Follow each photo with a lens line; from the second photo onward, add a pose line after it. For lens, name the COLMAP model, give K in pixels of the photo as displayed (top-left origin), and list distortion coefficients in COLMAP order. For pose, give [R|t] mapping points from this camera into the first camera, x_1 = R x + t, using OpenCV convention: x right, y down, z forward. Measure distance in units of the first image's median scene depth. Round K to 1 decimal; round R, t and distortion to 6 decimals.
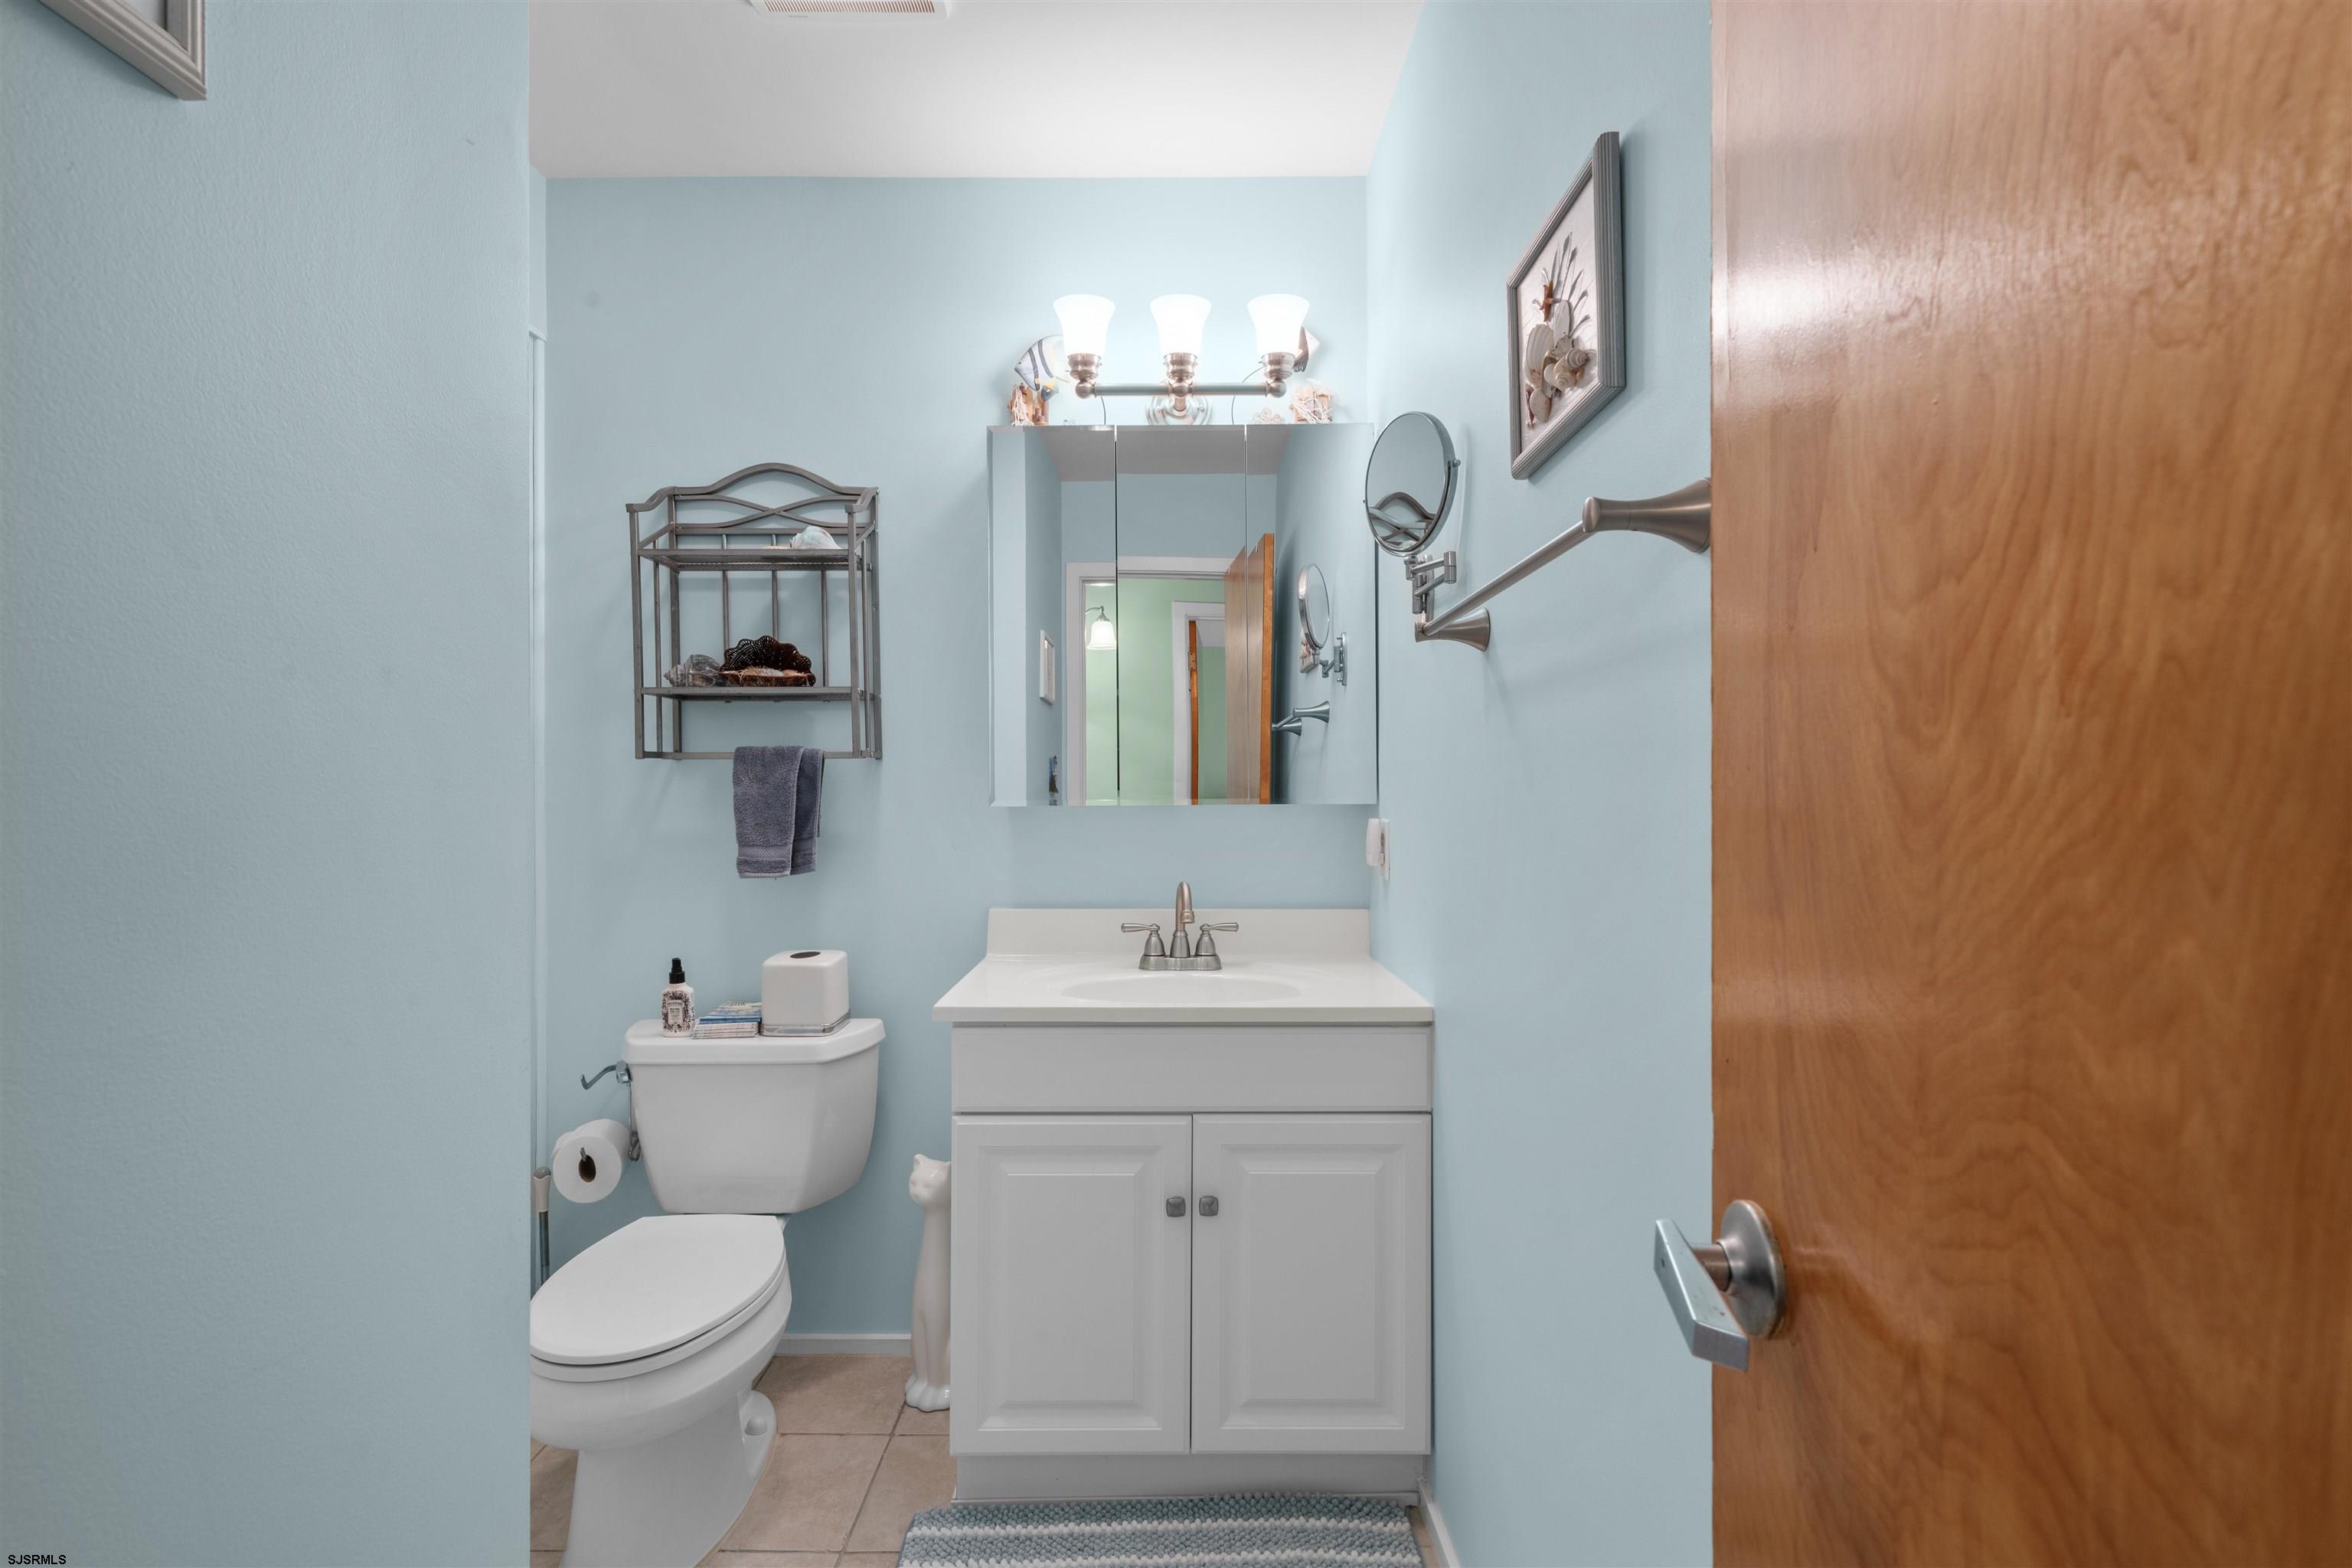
lens RADIAL K [[1113.5, 0, 1167.4], [0, 1113.5, 776.6], [0, 0, 1]] dist [0.000791, 0.000161]
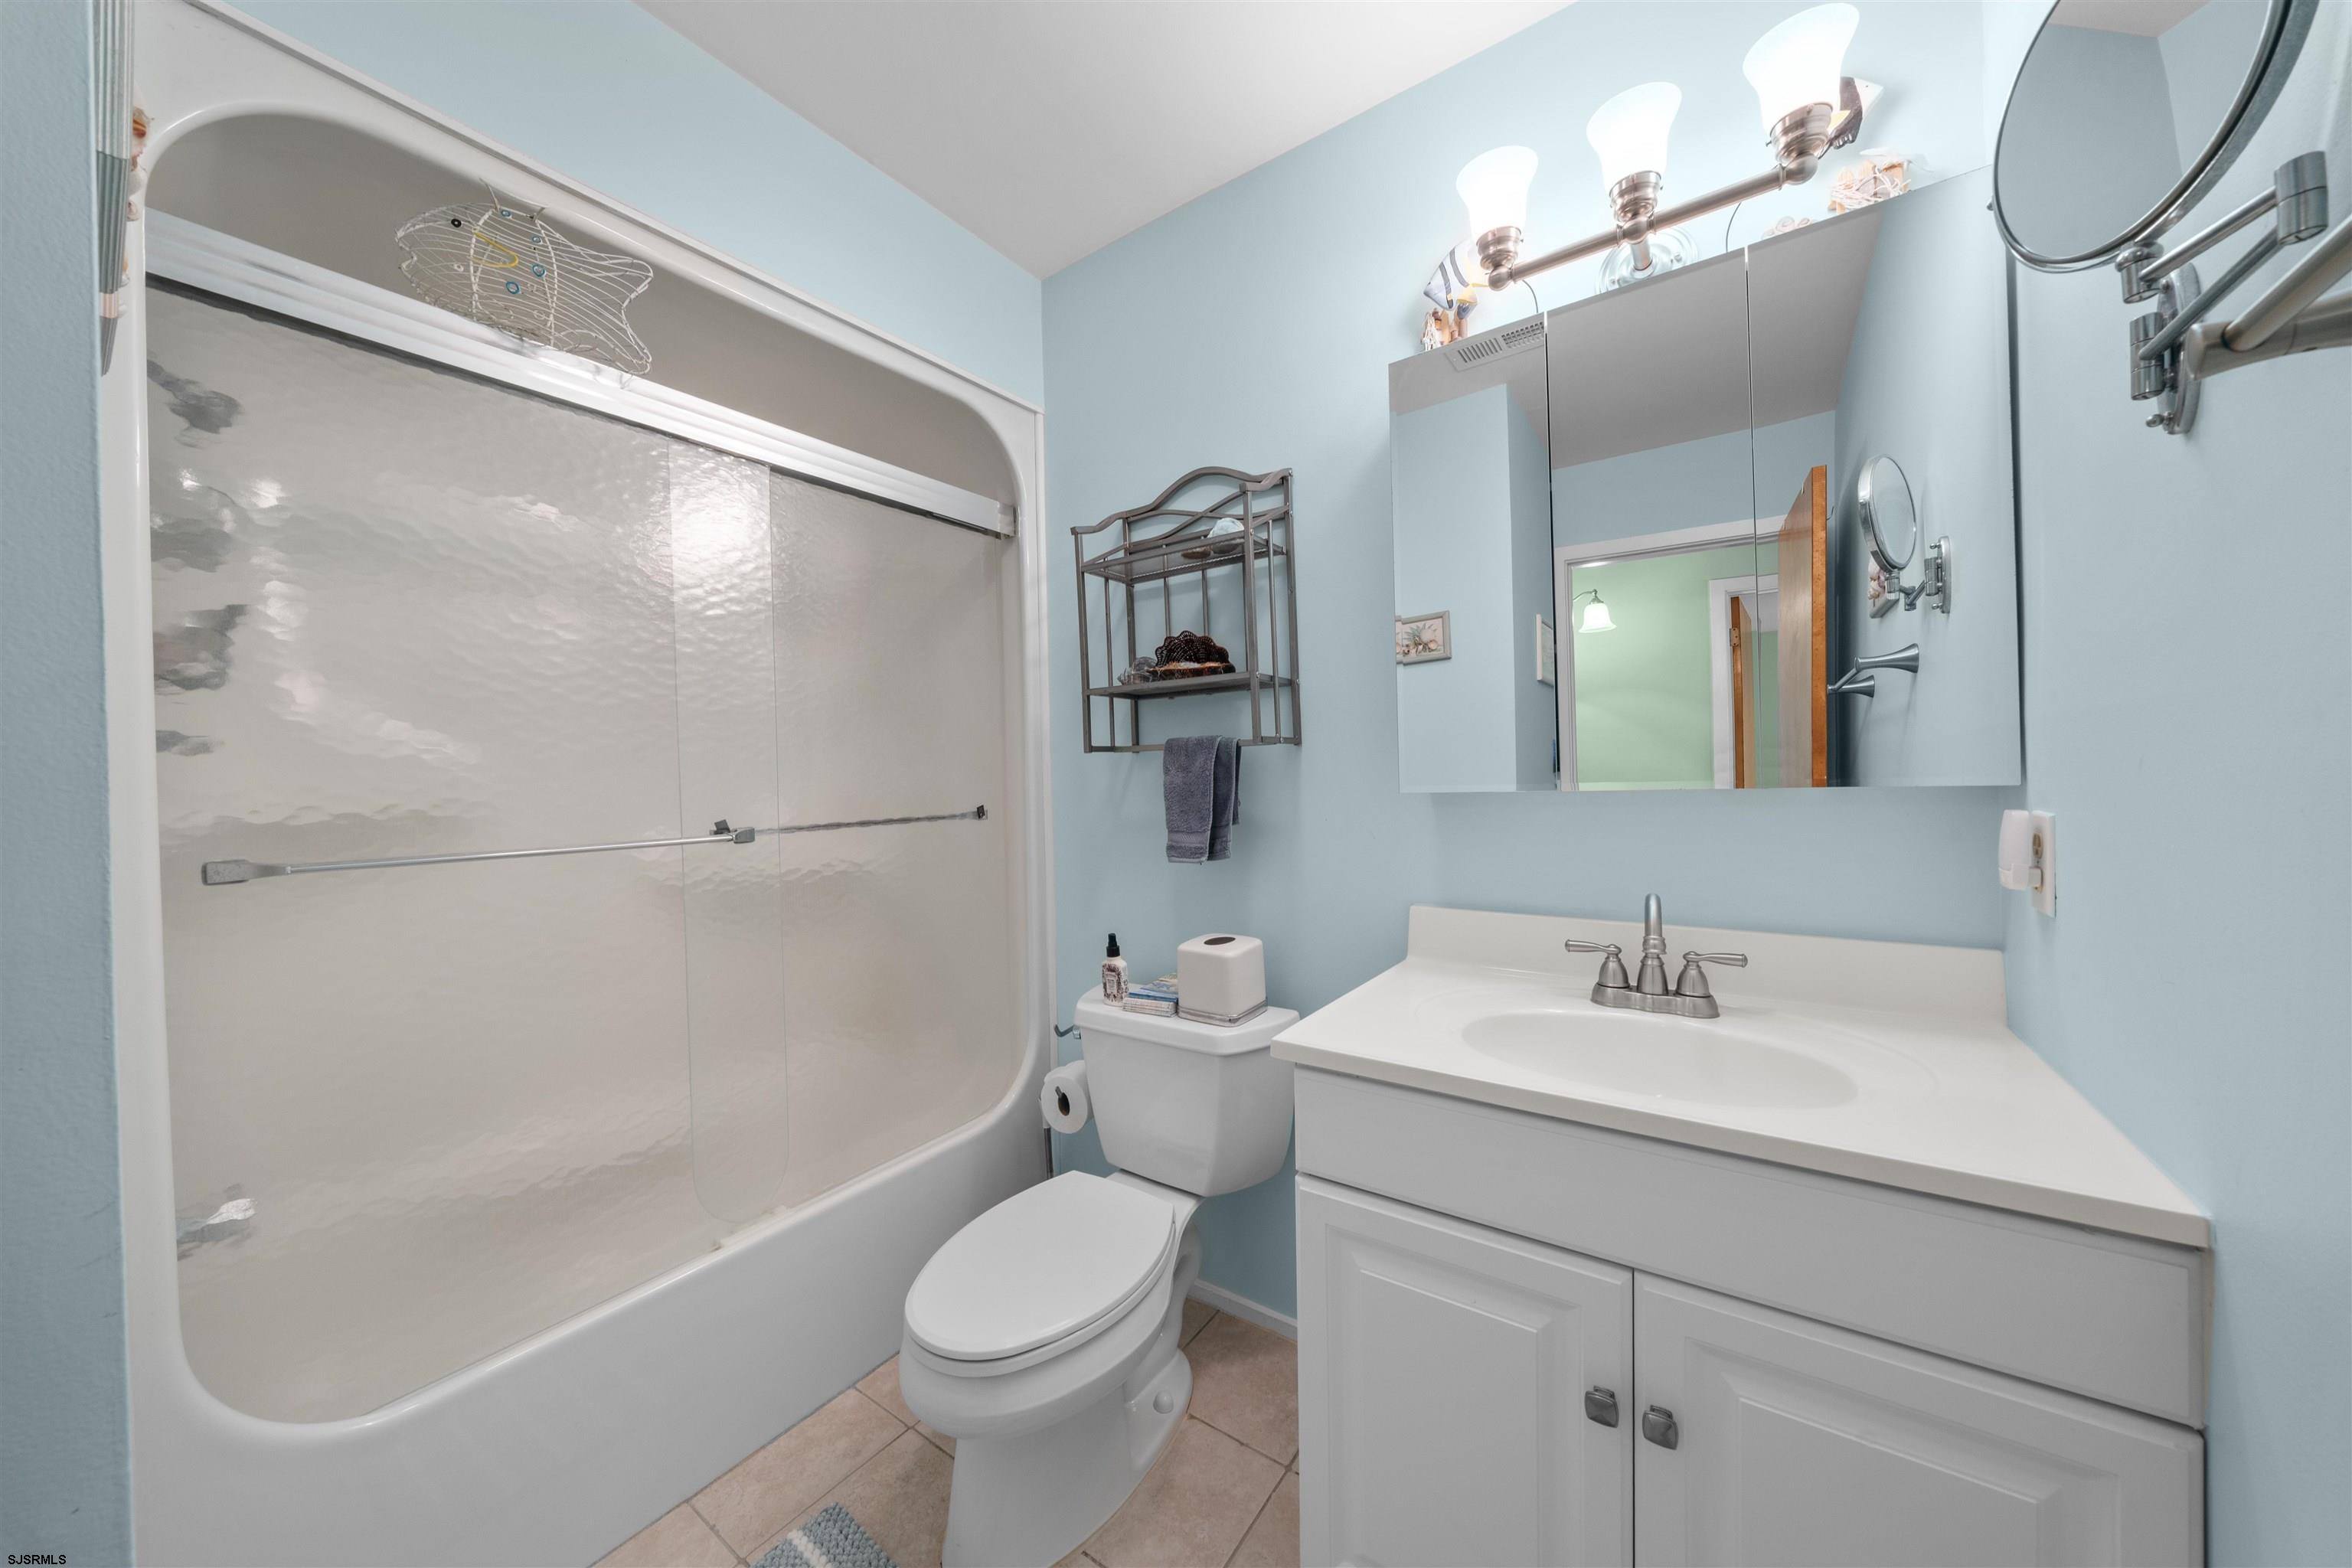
lens RADIAL K [[800.6, 0, 1168.5], [0, 800.6, 781.5], [0, 0, 1]] dist [-0.007274, 0.000085]
pose [[0.815168, -0.013853, -0.579059, 0.059131], [0.026278, 0.999569, 0.013079, 0.004467], [0.578628, -0.025878, 0.815181, 0.376701]]
